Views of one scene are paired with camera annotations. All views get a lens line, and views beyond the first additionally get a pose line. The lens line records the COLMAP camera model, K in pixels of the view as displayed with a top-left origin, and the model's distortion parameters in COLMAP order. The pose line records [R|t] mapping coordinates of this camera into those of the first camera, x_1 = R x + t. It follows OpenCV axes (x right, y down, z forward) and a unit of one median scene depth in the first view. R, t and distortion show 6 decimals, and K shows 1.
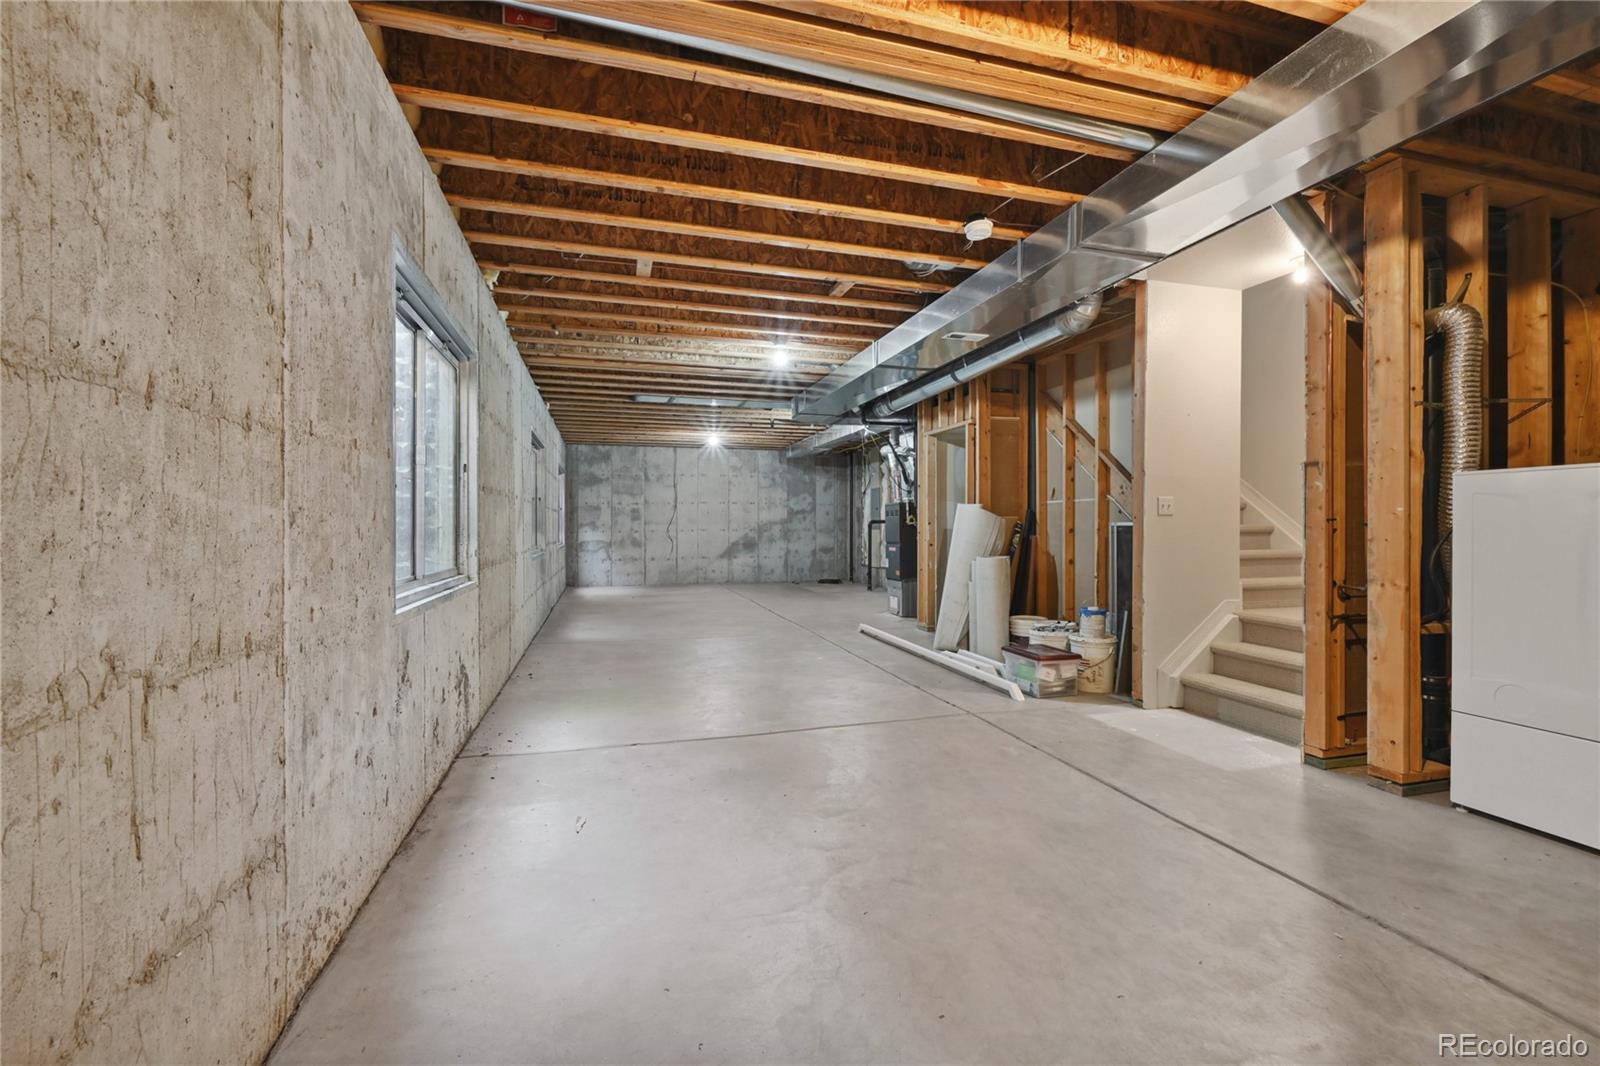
lens RADIAL K [[672.8, 0, 800.5], [0, 672.8, 532.6], [0, 0, 1]] dist [0.002322, -0.000538]
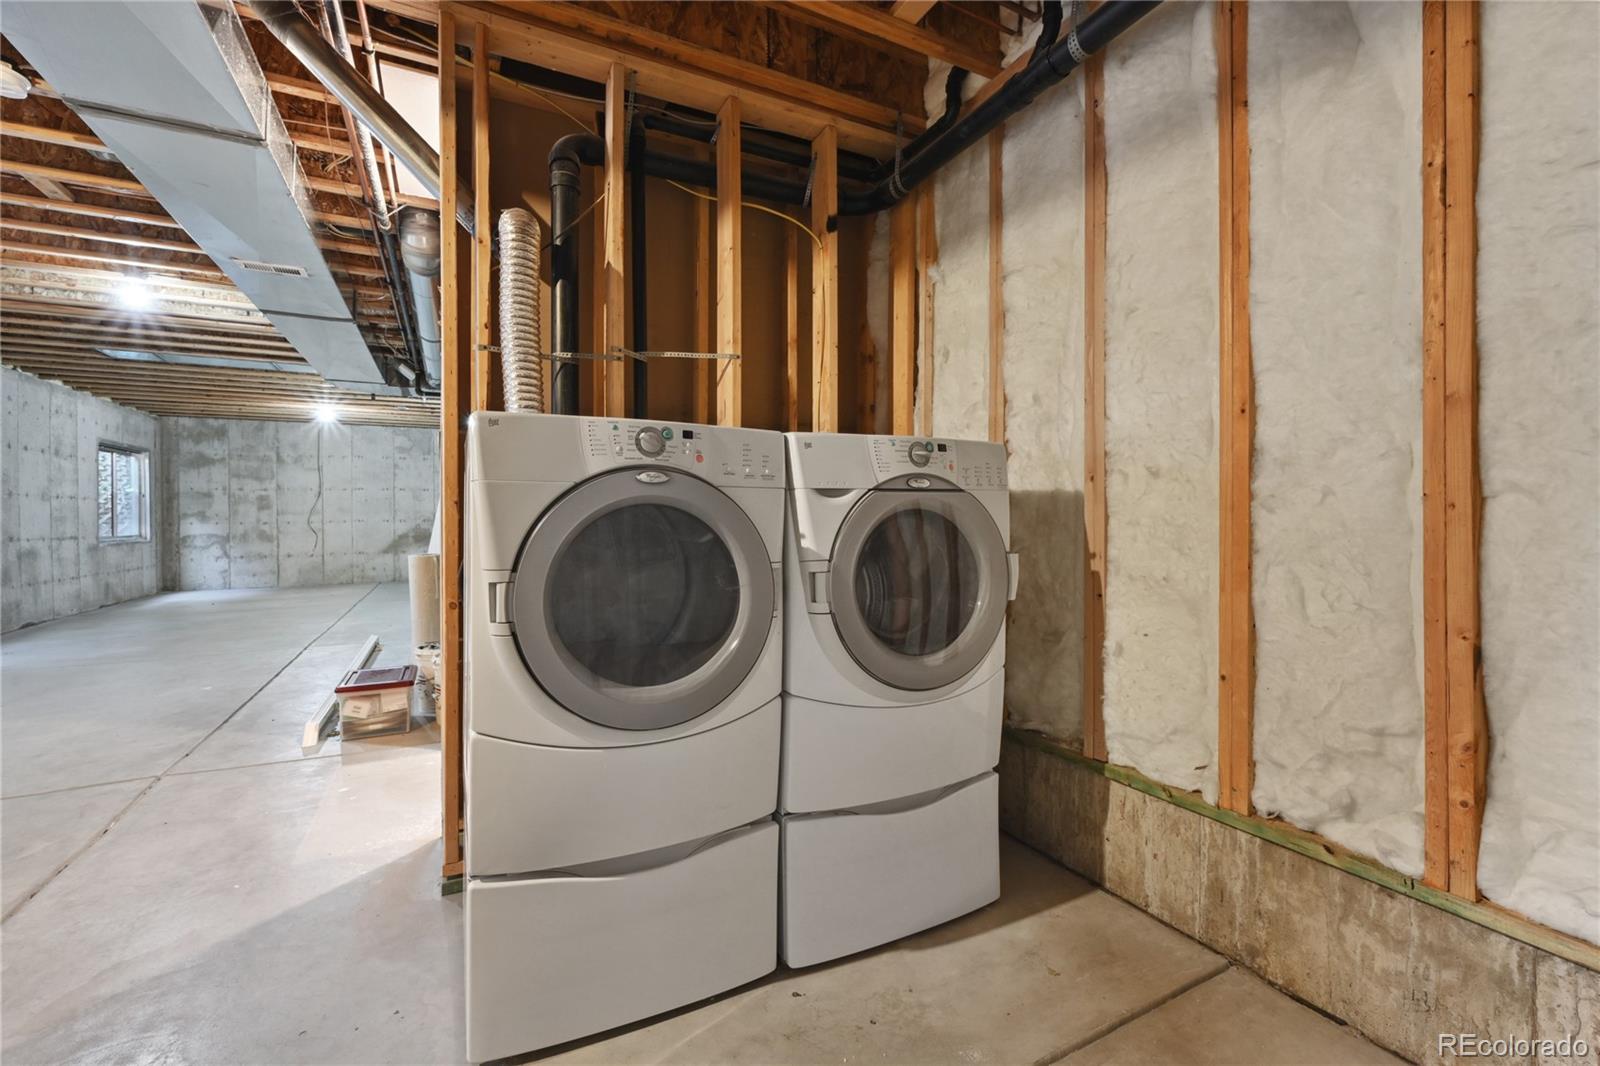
lens RADIAL K [[672.8, 0, 802.5], [0, 672.8, 521.5], [0, 0, 1]] dist [0.002322, -0.000538]
pose [[0.982249, -0.004871, 0.187521, 0.256969], [0.004974, 0.999988, -0.000082, -0.000210], [-0.187518, 0.001014, 0.982261, 0.052428]]
